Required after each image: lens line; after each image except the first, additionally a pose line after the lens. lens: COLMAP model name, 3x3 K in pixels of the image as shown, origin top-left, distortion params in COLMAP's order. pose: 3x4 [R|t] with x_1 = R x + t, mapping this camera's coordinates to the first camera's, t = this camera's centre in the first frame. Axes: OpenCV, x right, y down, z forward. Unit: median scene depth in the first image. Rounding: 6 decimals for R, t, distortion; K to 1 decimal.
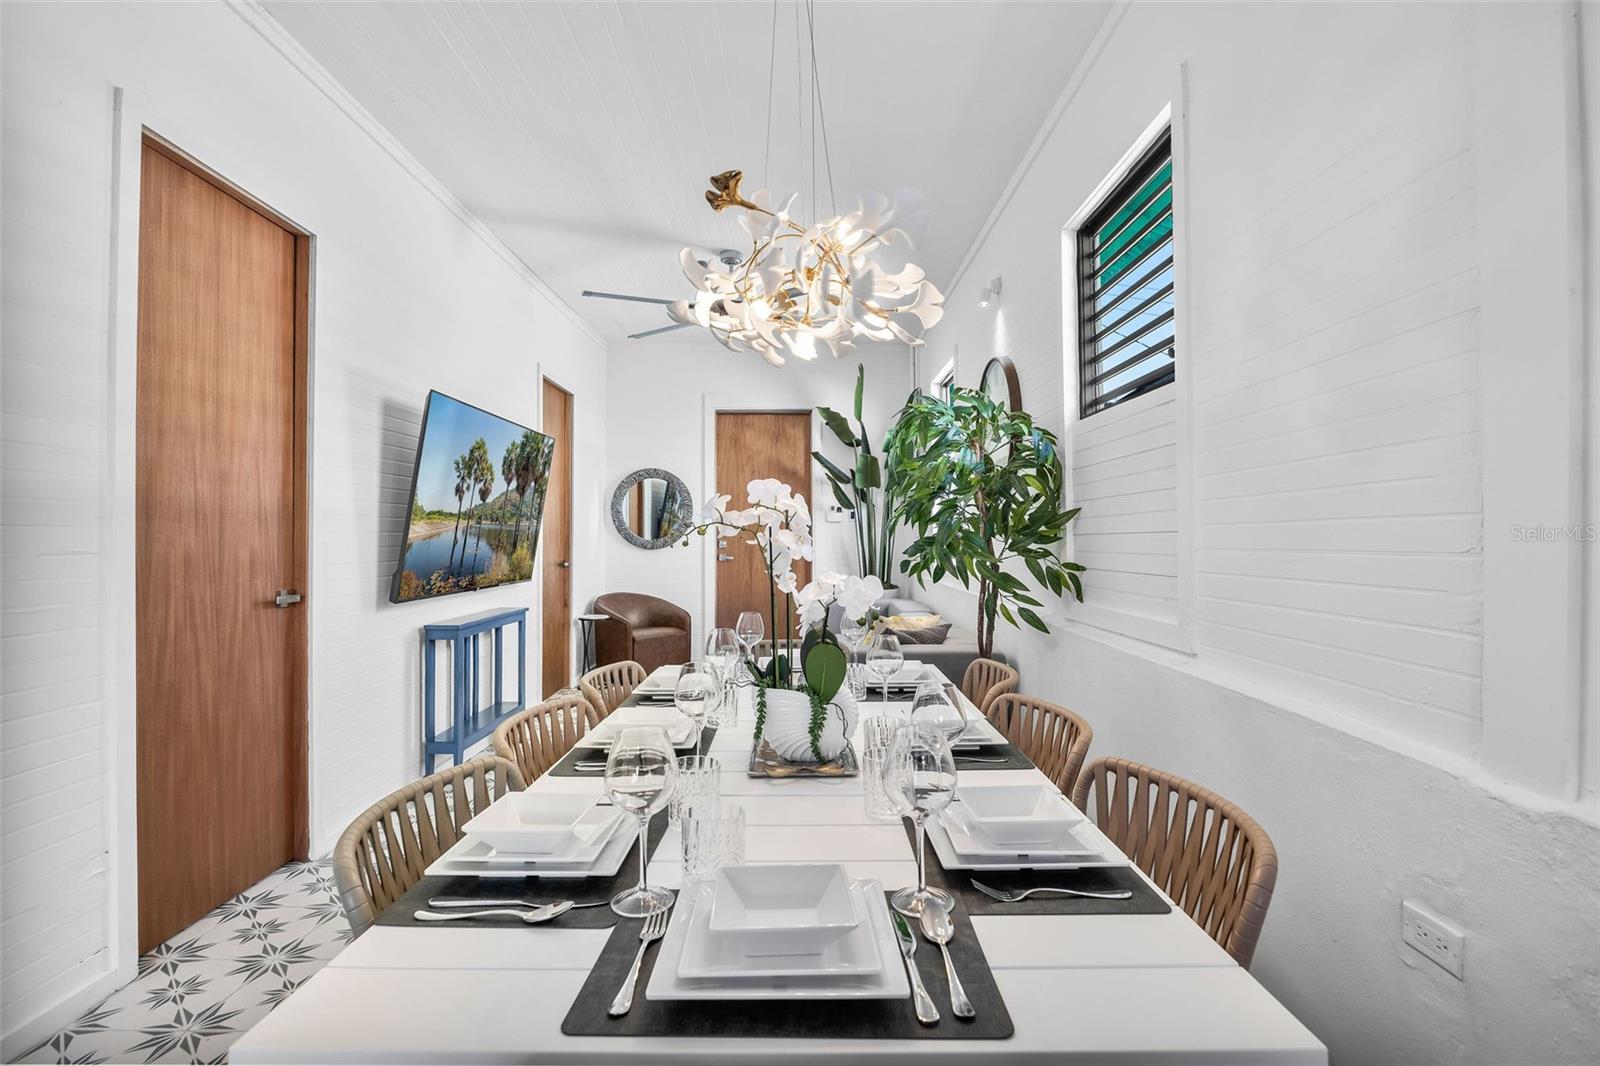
lens RADIAL K [[747.4, 0, 803.3], [0, 747.4, 528.5], [0, 0, 1]] dist [-0.012391, -0.000098]
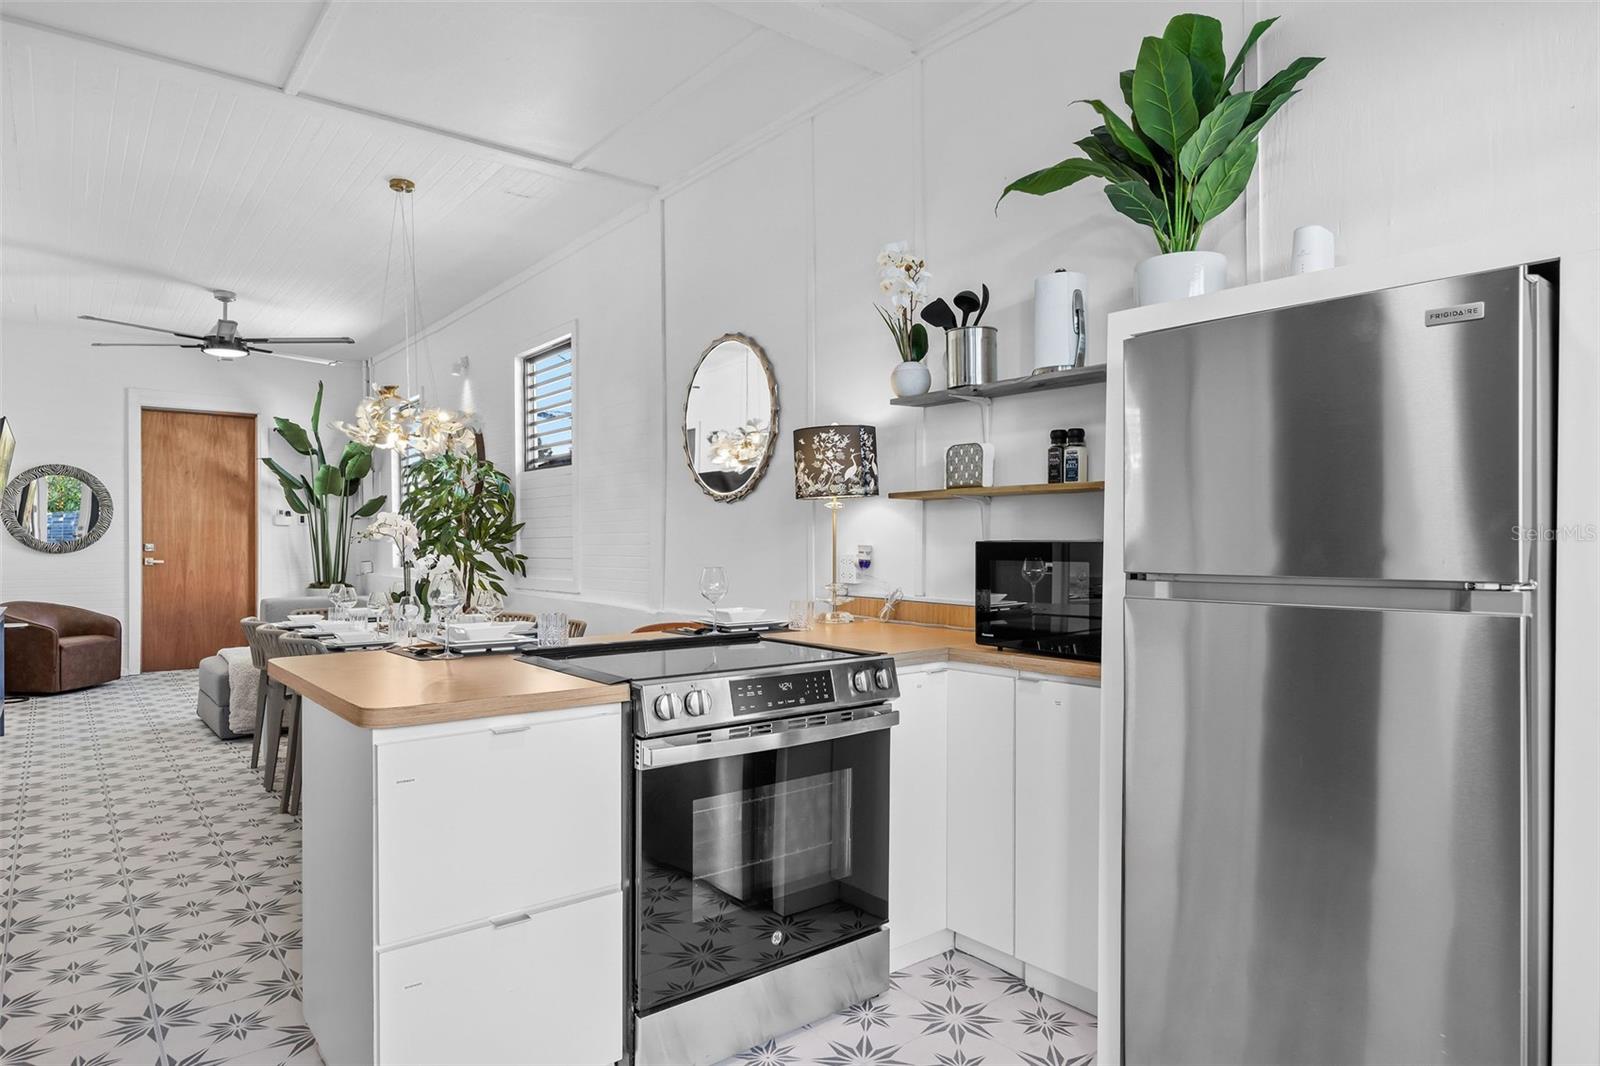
lens RADIAL K [[951.3, 0, 796.9], [0, 951.3, 547.3], [0, 0, 1]] dist [0.006144, 0.001936]
pose [[0.791903, -0.002823, 0.610641, -0.452861], [-0.007766, 0.999862, 0.014693, -0.008133], [-0.610598, -0.016378, 0.791772, -1.076166]]
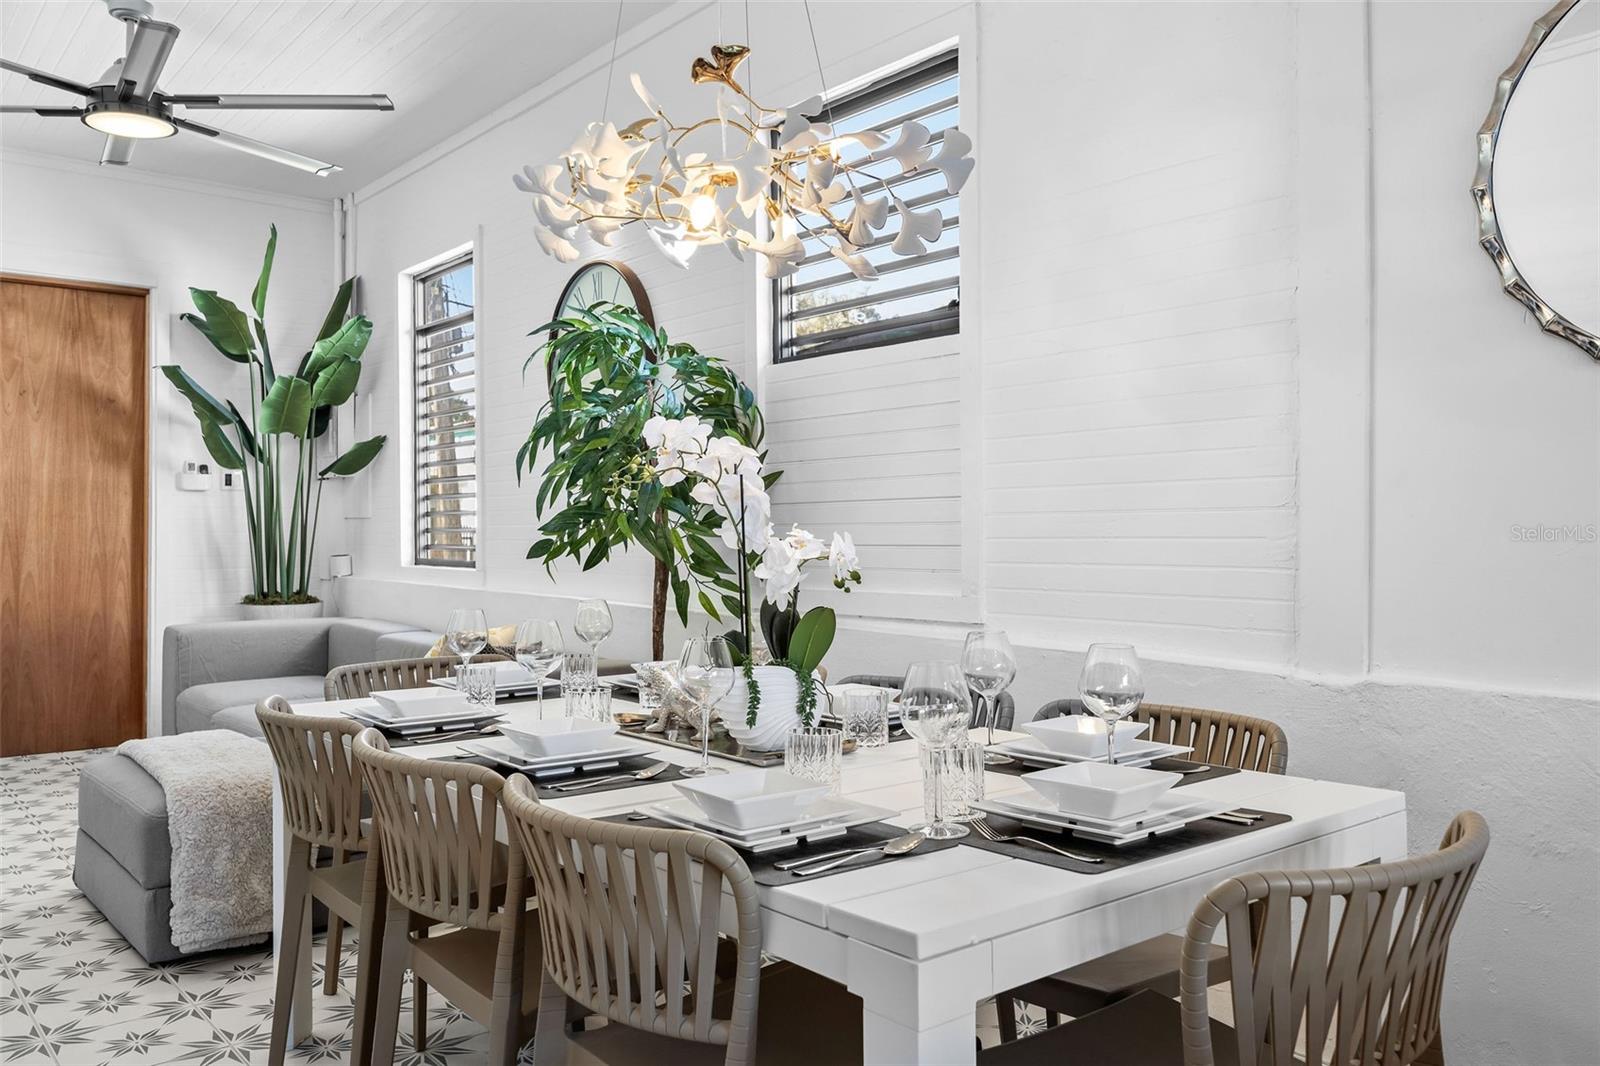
lens RADIAL K [[1235.1, 0, 809.7], [0, 1235.1, 519.7], [0, 0, 1]] dist [-0.000248, -0.005252]
pose [[0.772248, 0.005411, 0.635298, -0.439545], [-0.006478, 0.999979, -0.000642, 0.024528], [-0.635288, -0.003620, 0.772267, -0.057890]]
